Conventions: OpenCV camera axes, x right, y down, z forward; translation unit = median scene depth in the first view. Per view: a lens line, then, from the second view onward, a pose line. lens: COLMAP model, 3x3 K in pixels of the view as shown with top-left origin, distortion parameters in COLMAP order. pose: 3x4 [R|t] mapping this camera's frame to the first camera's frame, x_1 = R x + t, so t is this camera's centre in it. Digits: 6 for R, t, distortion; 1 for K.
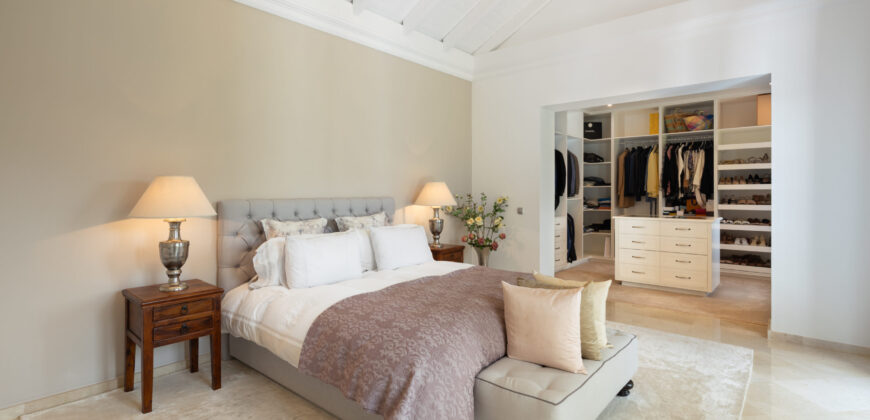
lens RADIAL K [[419.4, 0, 426.7], [0, 419.4, 193.4], [0, 0, 1]] dist [-0.000704, -0.000052]
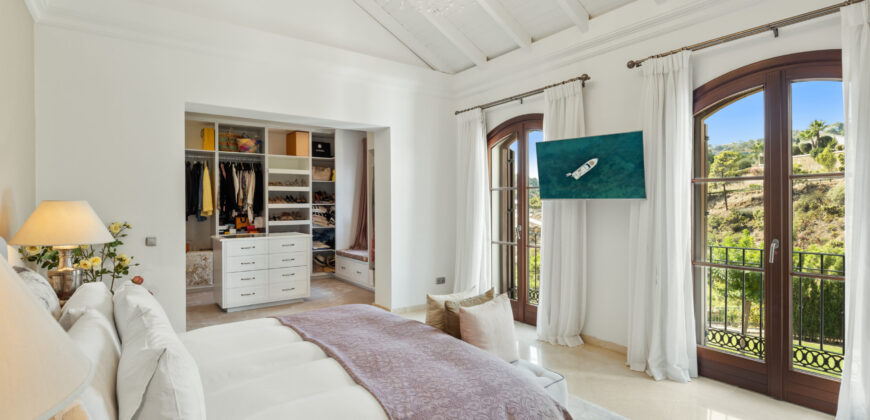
lens RADIAL K [[419.4, 0, 434.6], [0, 419.4, 205.6], [0, 0, 1]] dist [-0.000704, -0.000052]
pose [[0.229369, -0.002990, 0.973335, -0.288551], [0.009031, 0.999959, 0.000944, -0.012537], [-0.973298, 0.008573, 0.229386, 0.302426]]
